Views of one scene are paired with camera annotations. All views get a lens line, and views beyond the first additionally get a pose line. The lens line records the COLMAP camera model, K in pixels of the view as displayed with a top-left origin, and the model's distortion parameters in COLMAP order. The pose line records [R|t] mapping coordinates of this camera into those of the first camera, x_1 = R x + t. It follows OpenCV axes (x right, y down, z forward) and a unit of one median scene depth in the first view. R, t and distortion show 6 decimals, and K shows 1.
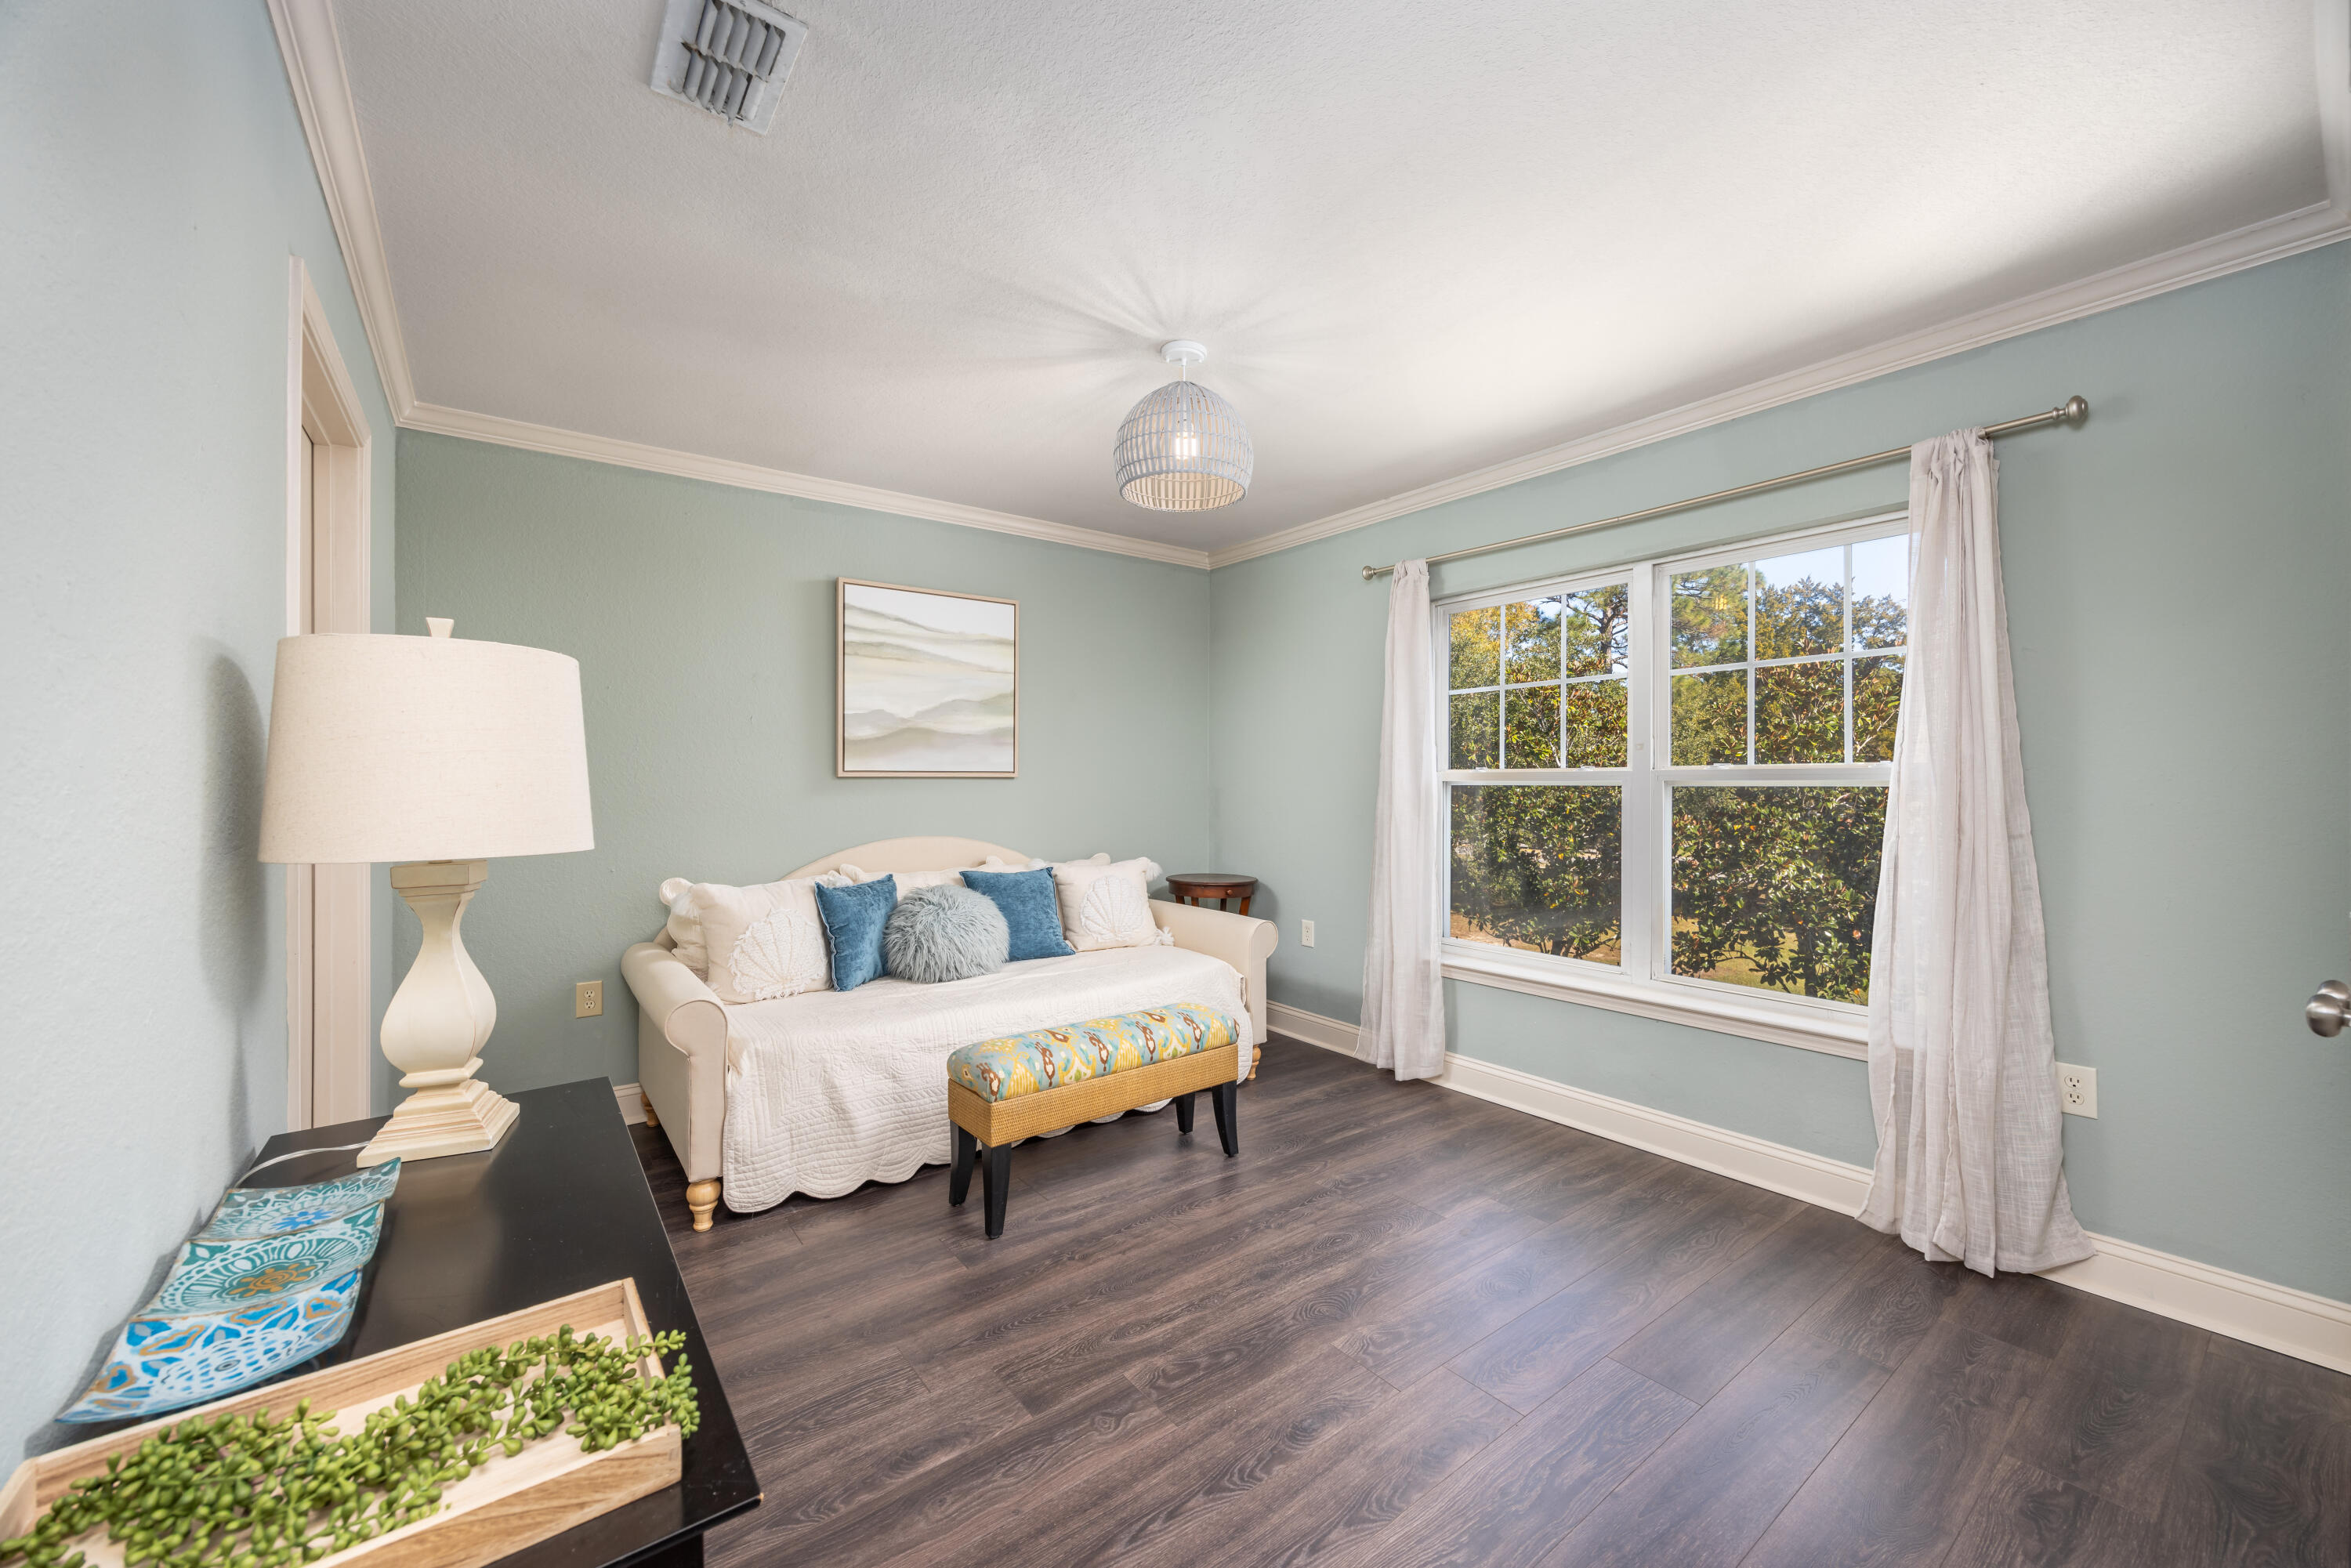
lens RADIAL K [[914.3, 0, 1175.5], [0, 914.3, 784.0], [0, 0, 1]] dist [-0.001367, -0.000043]
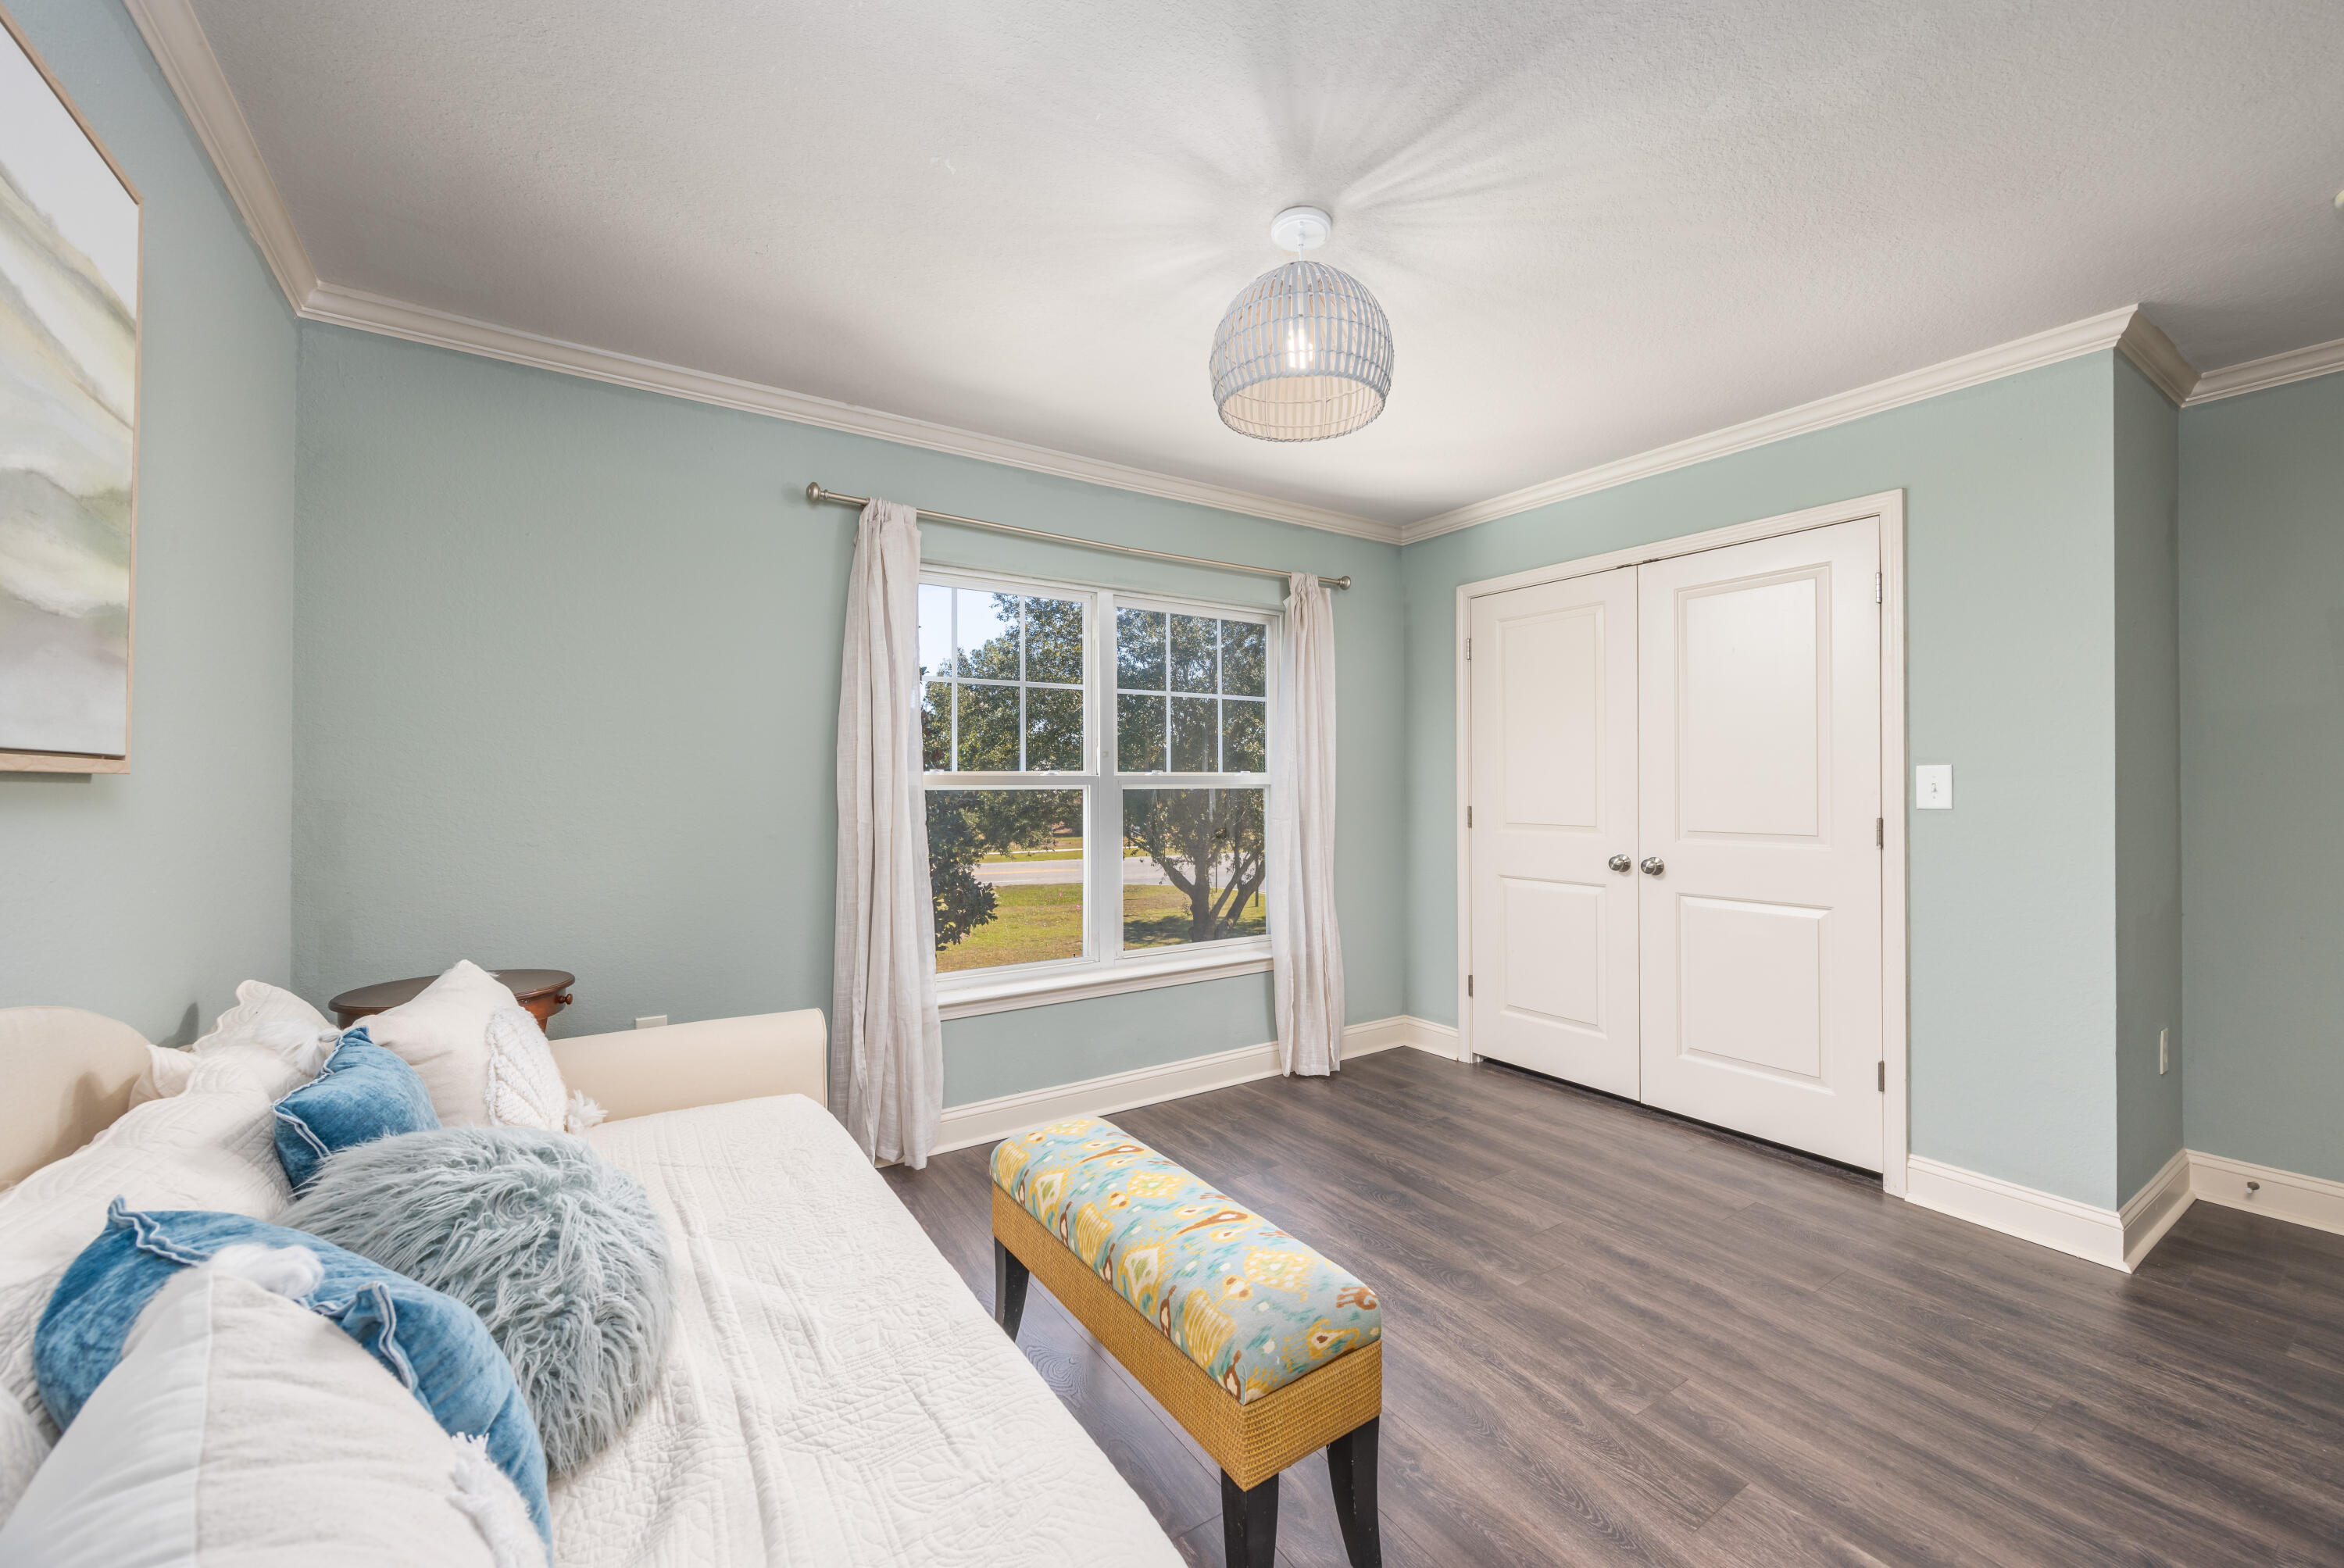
lens RADIAL K [[916.4, 0, 1197.8], [0, 916.4, 789.7], [0, 0, 1]] dist [0.011515, 0.000041]
pose [[0.046709, -0.004704, 0.998897, -0.754040], [0.007324, 0.999964, 0.004366, -0.003206], [-0.998882, 0.007112, 0.046742, 1.032209]]
